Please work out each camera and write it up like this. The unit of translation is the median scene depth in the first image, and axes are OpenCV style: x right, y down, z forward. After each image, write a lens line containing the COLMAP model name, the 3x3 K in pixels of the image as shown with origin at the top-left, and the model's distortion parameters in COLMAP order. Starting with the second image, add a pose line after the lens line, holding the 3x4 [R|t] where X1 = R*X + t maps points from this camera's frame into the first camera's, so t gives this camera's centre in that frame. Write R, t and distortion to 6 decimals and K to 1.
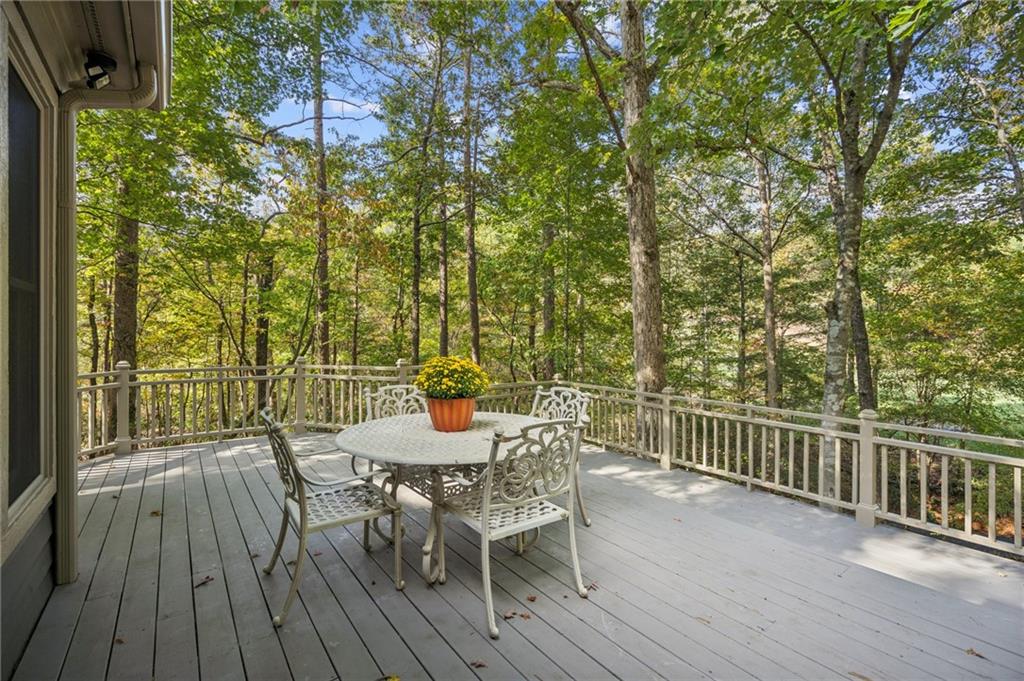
lens RADIAL K [[466.1, 0, 508.1], [0, 466.1, 338.1], [0, 0, 1]] dist [-0.000498, -0.000006]
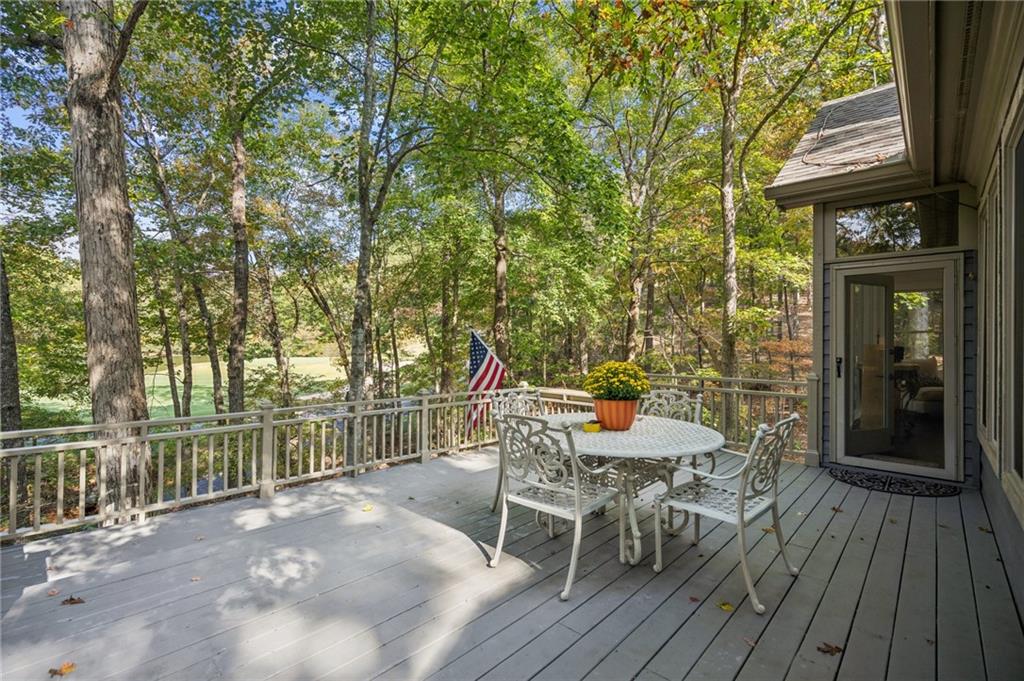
lens RADIAL K [[466.1, 0, 508.1], [0, 466.1, 338.1], [0, 0, 1]] dist [-0.000498, -0.000006]
pose [[-0.167068, -0.003443, 0.985939, -0.678633], [-0.014242, 0.999898, 0.001079, -0.016811], [-0.985842, -0.013862, -0.167100, 0.843131]]
